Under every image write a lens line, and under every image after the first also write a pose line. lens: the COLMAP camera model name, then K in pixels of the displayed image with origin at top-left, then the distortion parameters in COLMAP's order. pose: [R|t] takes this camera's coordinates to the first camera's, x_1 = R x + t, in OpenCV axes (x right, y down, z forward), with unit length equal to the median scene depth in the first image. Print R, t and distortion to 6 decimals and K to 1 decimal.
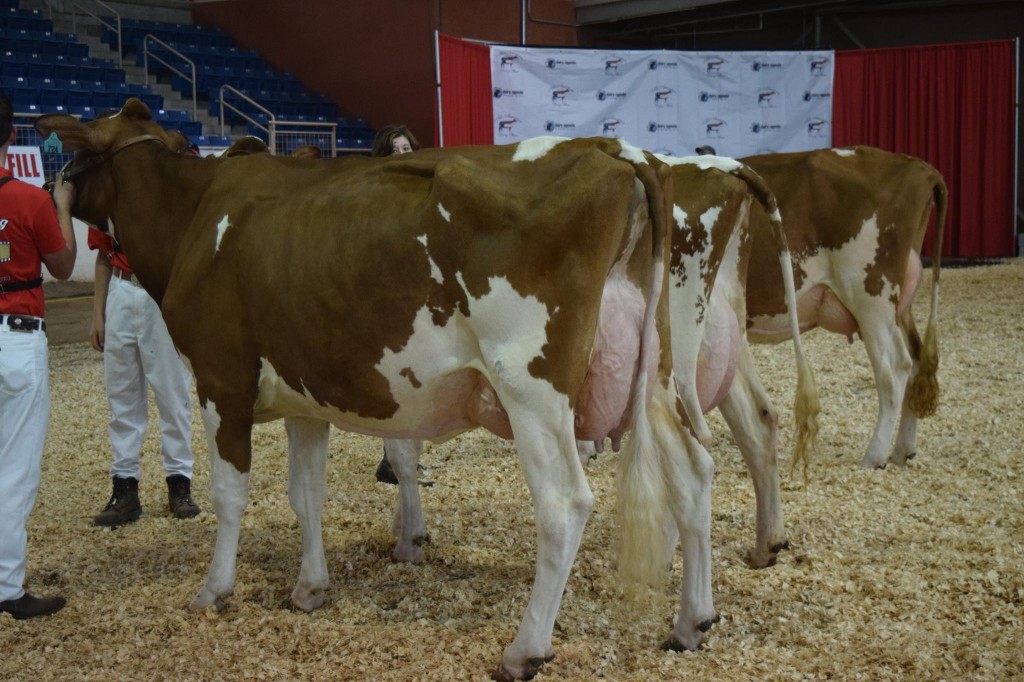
lens RADIAL K [[1682.3, 0, 512.9], [0, 1682.3, 341.5], [0, 0, 1]] dist [0.006194, 0.000000]
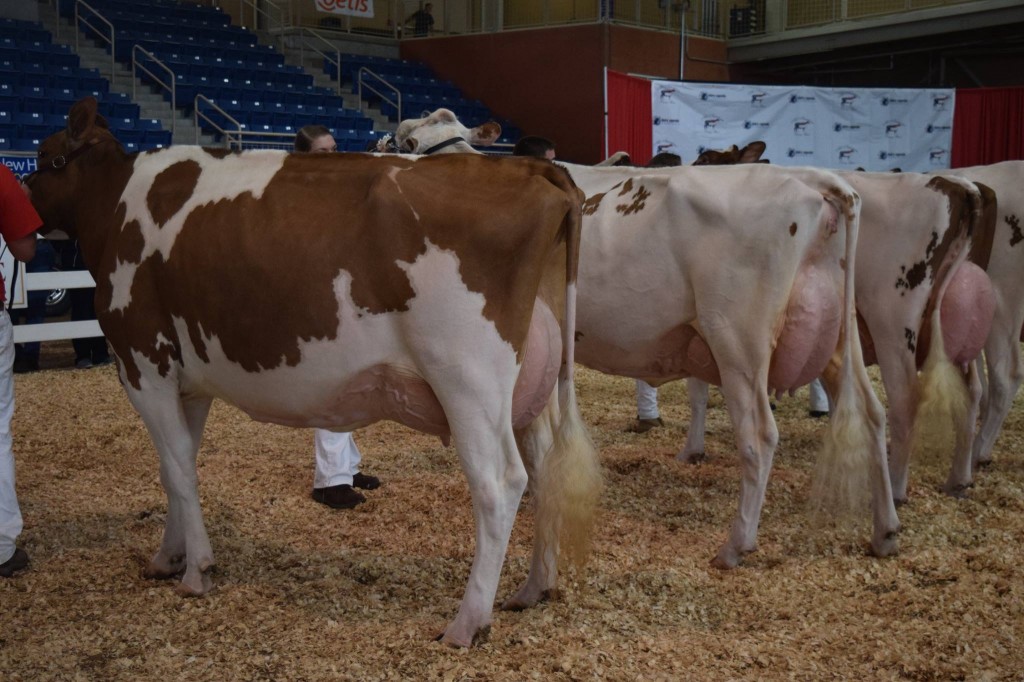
lens RADIAL K [[1466.4, 0, 508.3], [0, 1466.4, 348.1], [0, 0, 1]] dist [-0.022067, 0.000000]
pose [[0.993649, 0.032209, -0.107820, 0.002987], [-0.031311, 0.999460, 0.010013, 0.001926], [0.108084, -0.006573, 0.994120, -0.016334]]
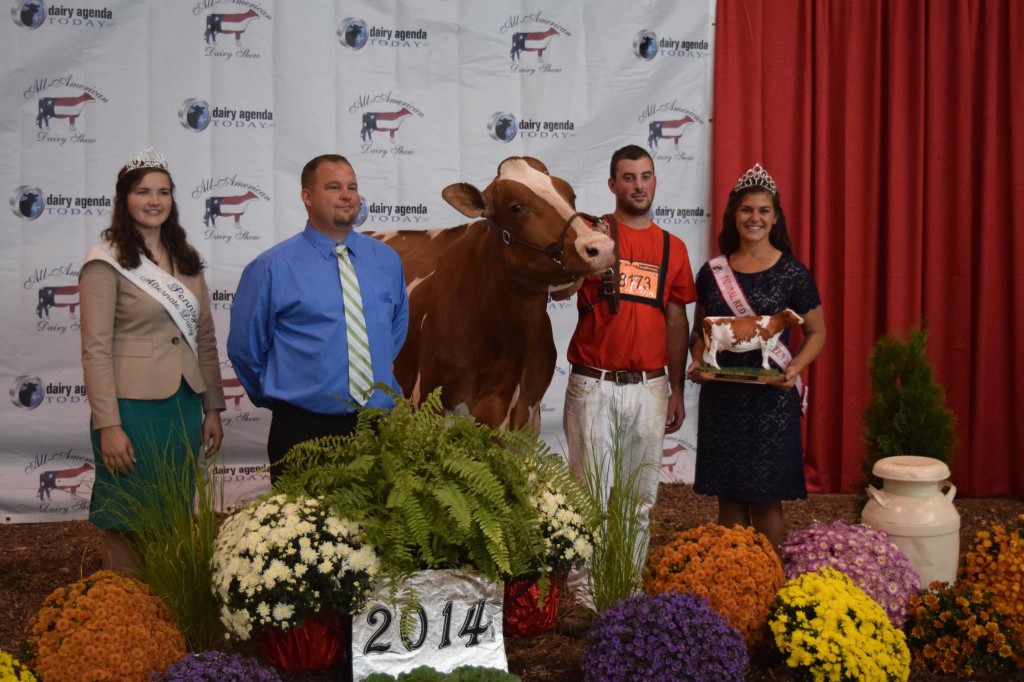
lens RADIAL K [[1244.9, 0, 494.2], [0, 1244.9, 341.8], [0, 0, 1]] dist [-0.035393, 0.000000]
pose [[0.996825, 0.007459, 0.079275, 0.122217], [-0.004389, 0.999236, -0.038823, -0.071861], [-0.079504, 0.038351, 0.996096, 0.742975]]
